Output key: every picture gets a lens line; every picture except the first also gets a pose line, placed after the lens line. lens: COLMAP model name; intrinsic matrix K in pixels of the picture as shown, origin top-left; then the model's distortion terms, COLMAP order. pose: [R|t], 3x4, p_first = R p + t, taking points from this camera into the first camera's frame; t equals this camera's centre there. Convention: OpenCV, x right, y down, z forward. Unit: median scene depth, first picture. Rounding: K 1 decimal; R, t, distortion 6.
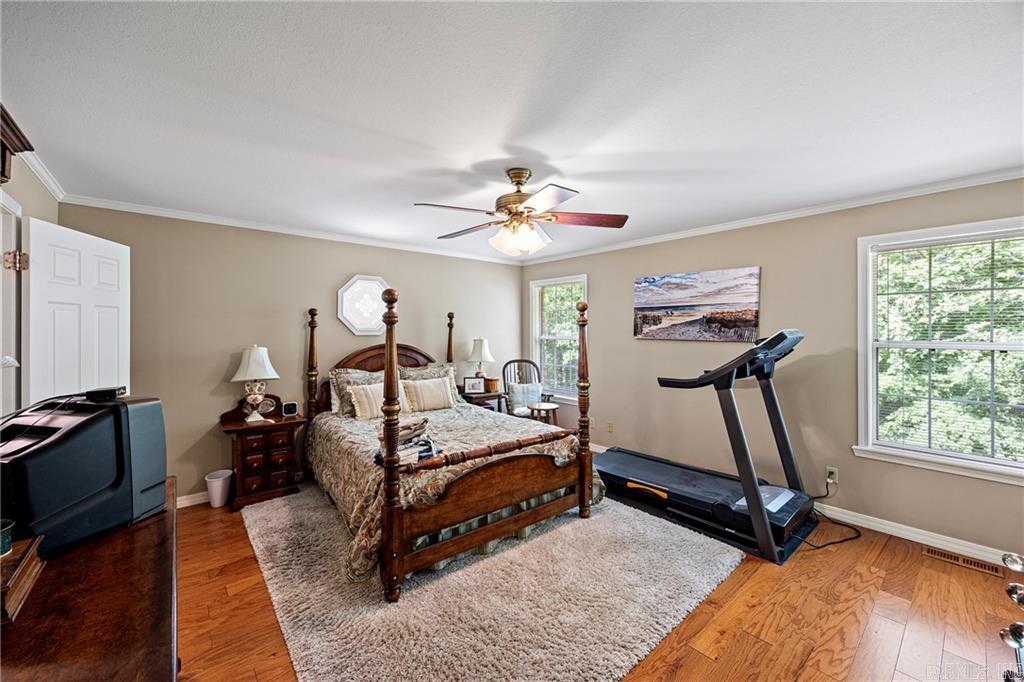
lens RADIAL K [[405.4, 0, 507.7], [0, 405.4, 328.9], [0, 0, 1]] dist [-0.000075, 0.000019]
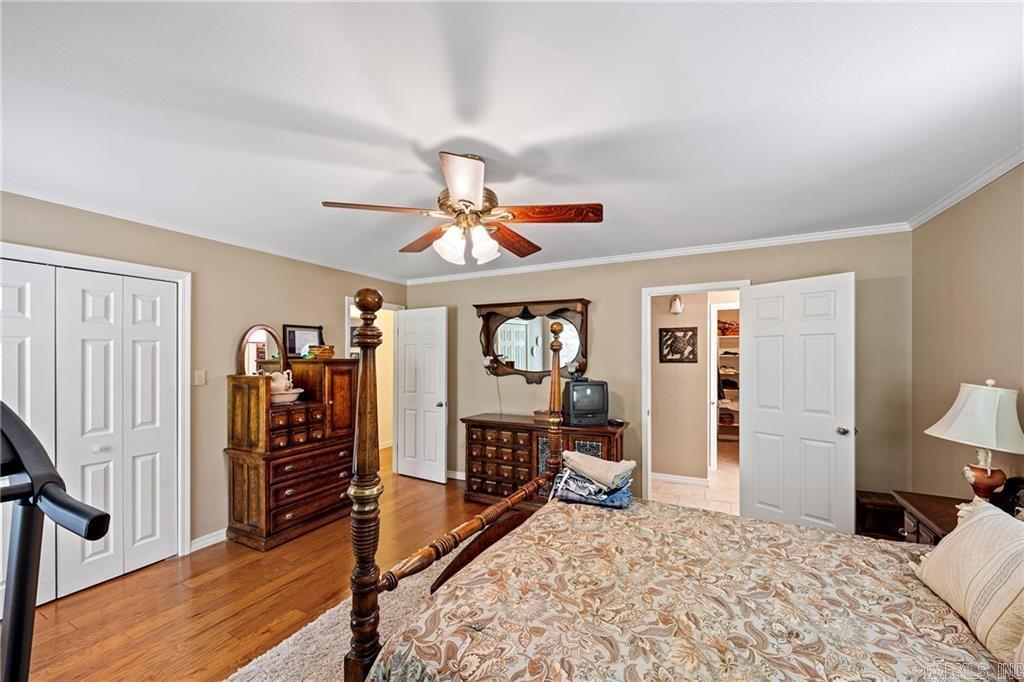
lens RADIAL K [[400.6, 0, 514.7], [0, 400.6, 356.5], [0, 0, 1]] dist [-0.001438, -0.000046]
pose [[-0.923038, 0.006015, -0.384663, 0.163361], [0.006927, 0.999976, -0.000987, 0.002998], [0.384647, -0.003575, -0.923057, 1.135242]]
